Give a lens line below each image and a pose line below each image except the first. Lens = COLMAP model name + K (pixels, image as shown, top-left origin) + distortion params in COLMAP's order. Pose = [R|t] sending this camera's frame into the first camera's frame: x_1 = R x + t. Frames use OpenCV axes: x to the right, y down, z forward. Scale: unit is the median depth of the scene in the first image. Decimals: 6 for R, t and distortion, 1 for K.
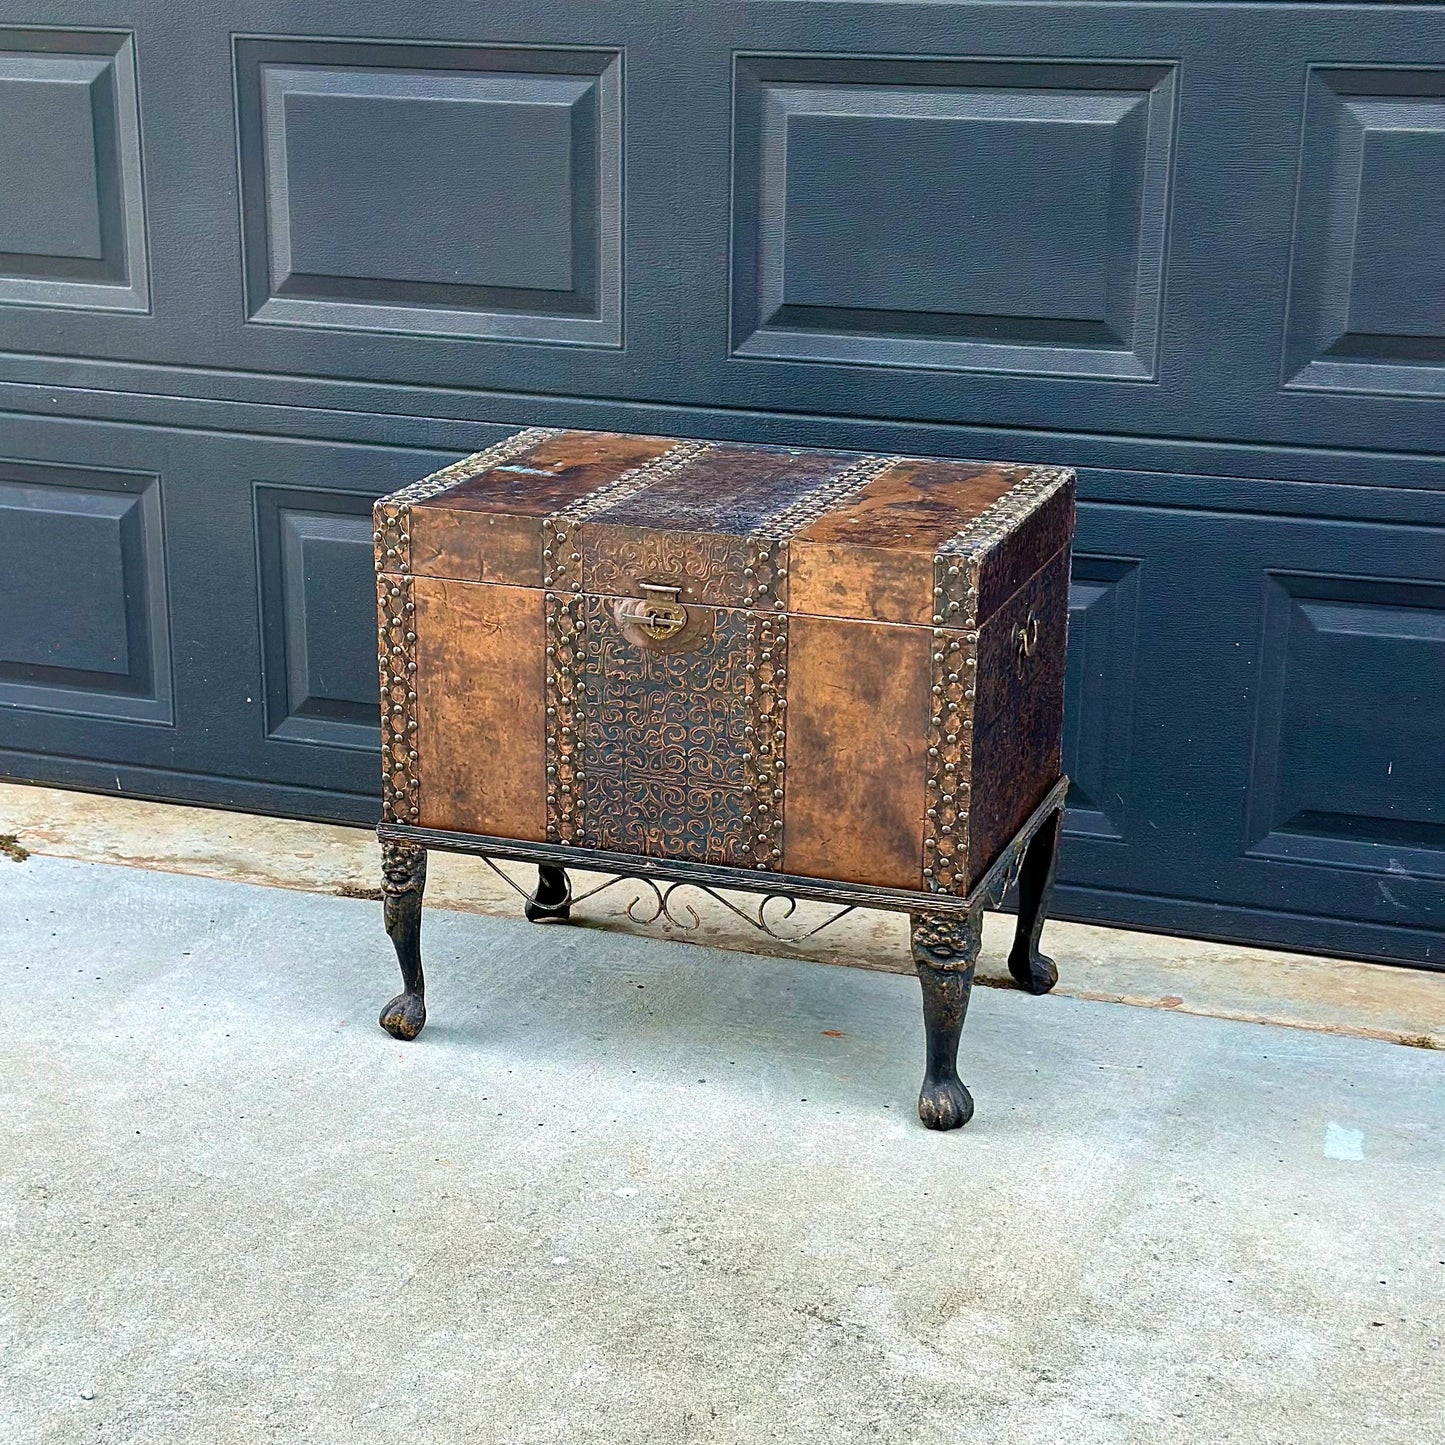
lens RADIAL K [[2781.0, 0, 694.7], [0, 2781.0, 854.3], [0, 0, 1]] dist [0.156281, 0.000000]
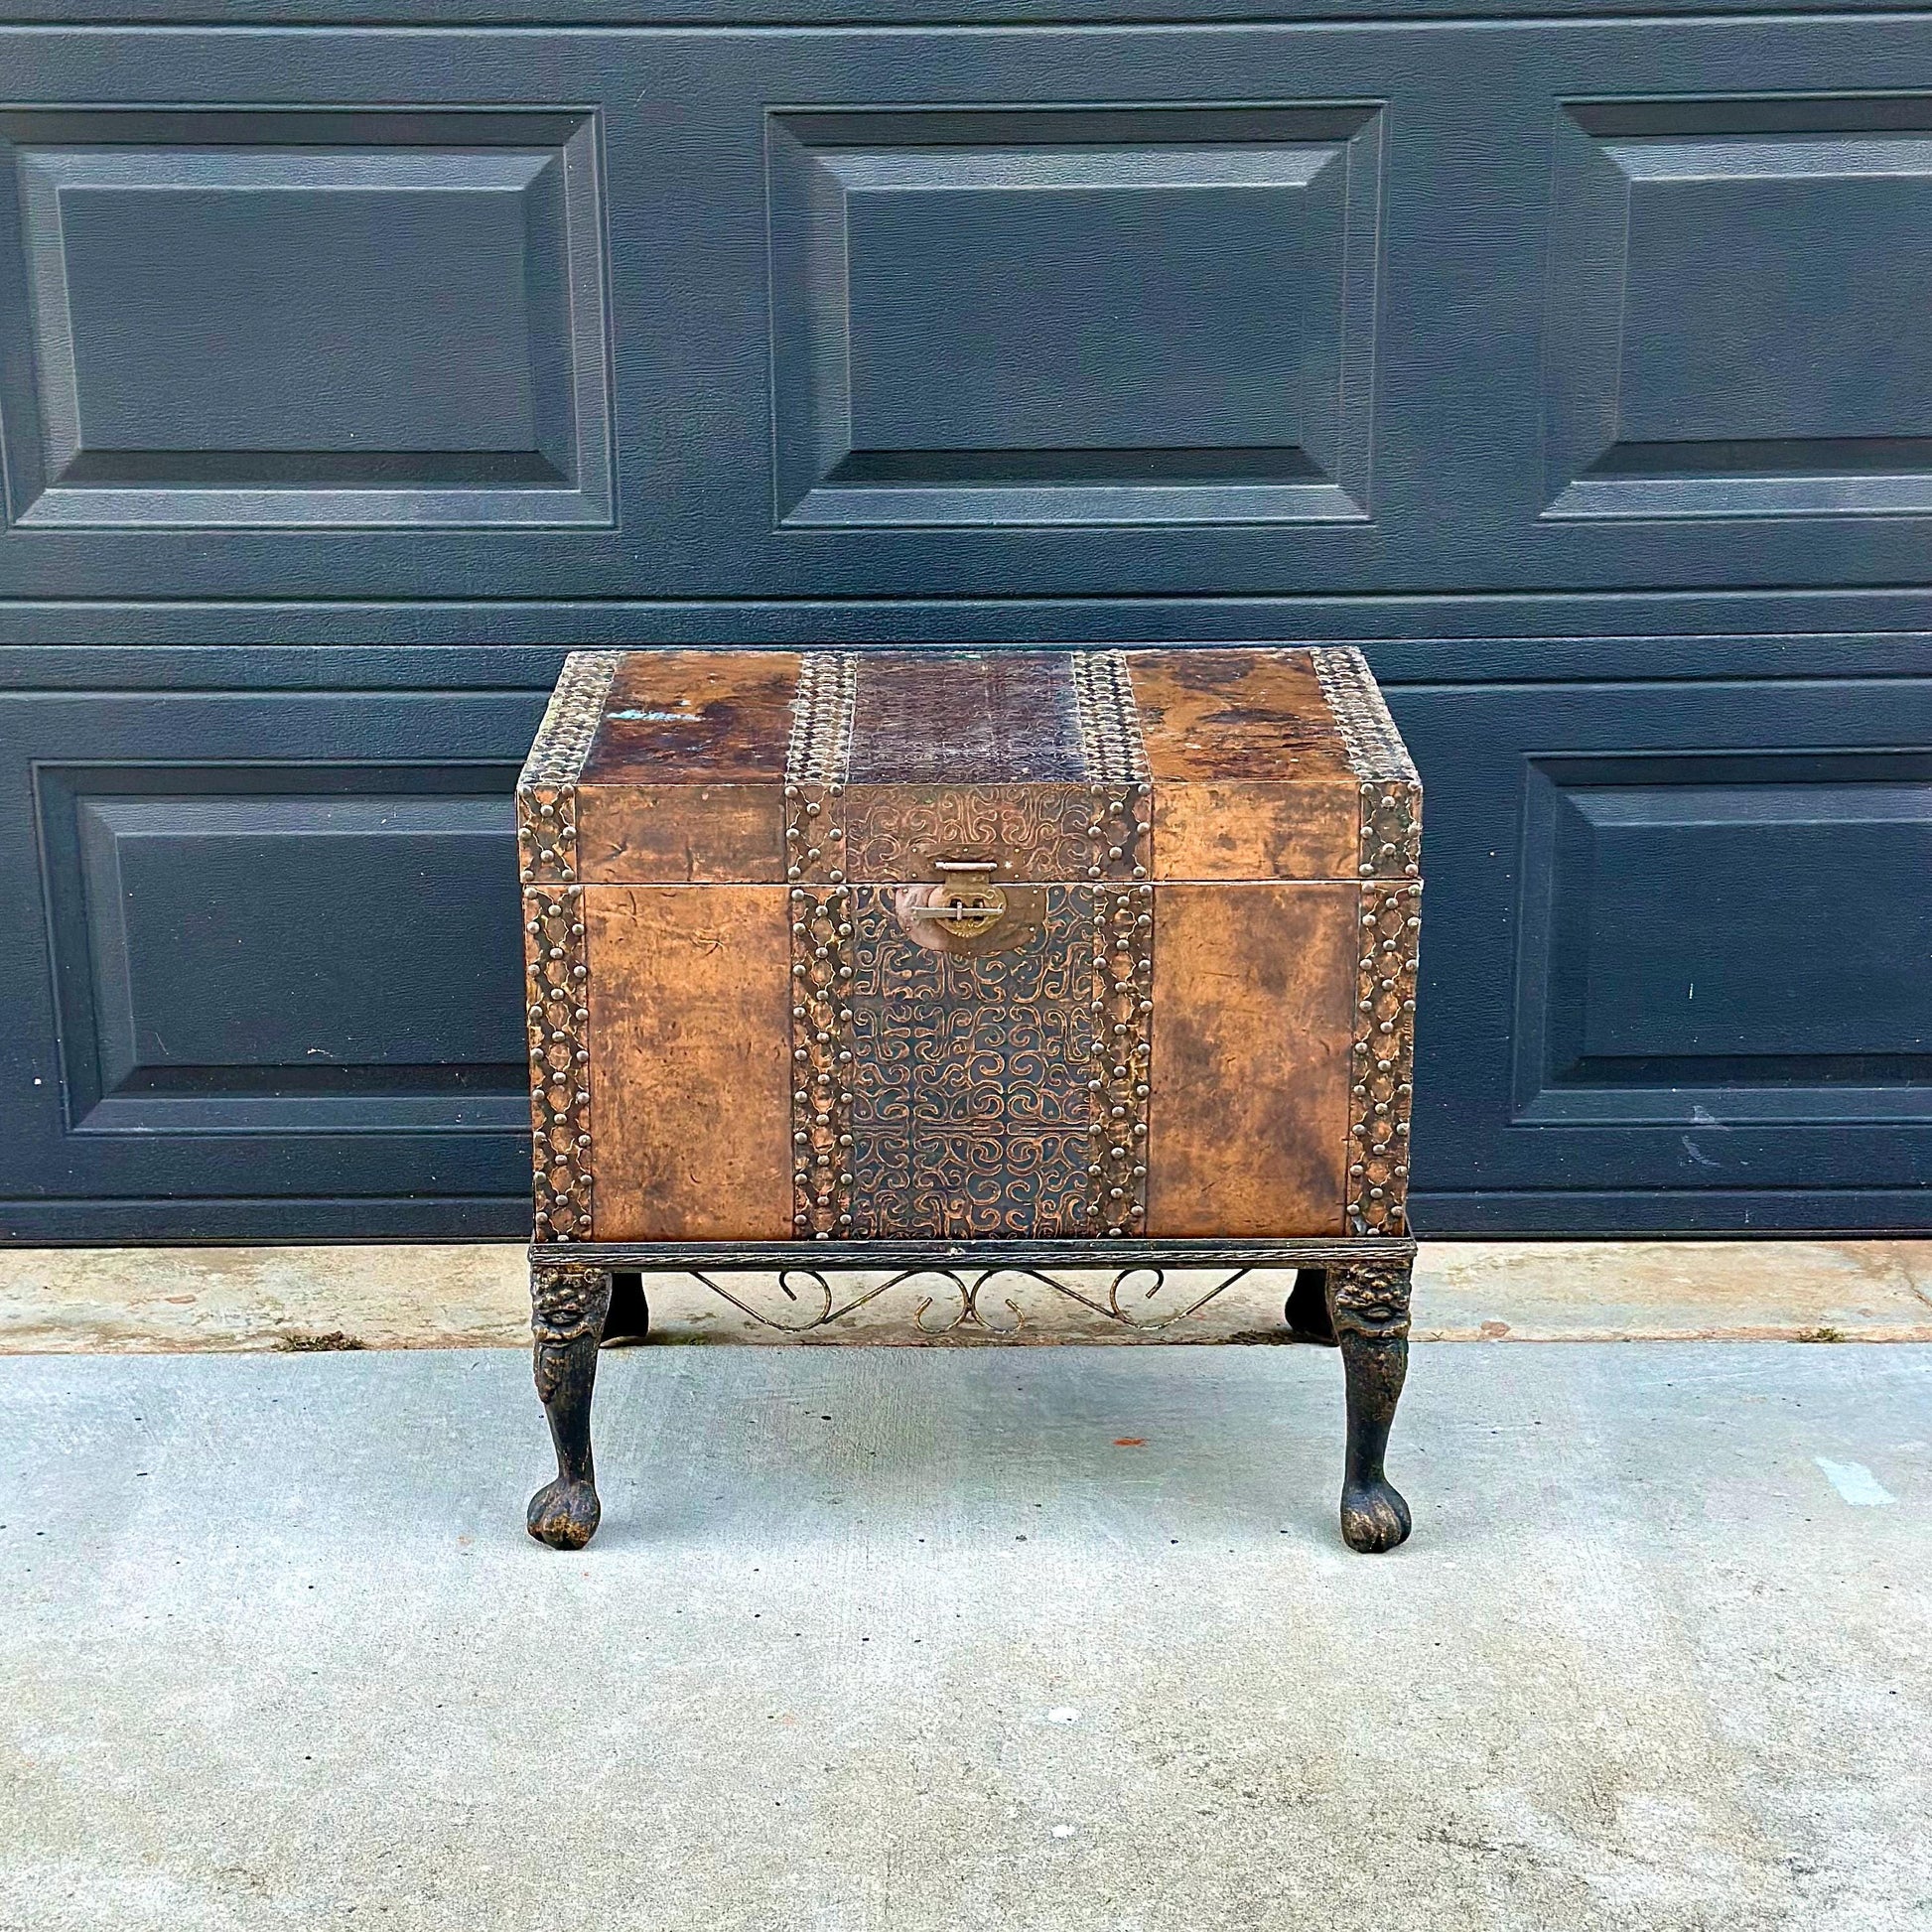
lens RADIAL K [[3718.2, 0, 954.4], [0, 3718.2, 1079.7], [0, 0, 1]] dist [0.156281, 0.000000]
pose [[0.936426, -0.124941, 0.327867, -0.325041], [0.126751, 0.991807, 0.015935, -0.055236], [-0.327172, 0.026636, 0.944589, 0.098960]]
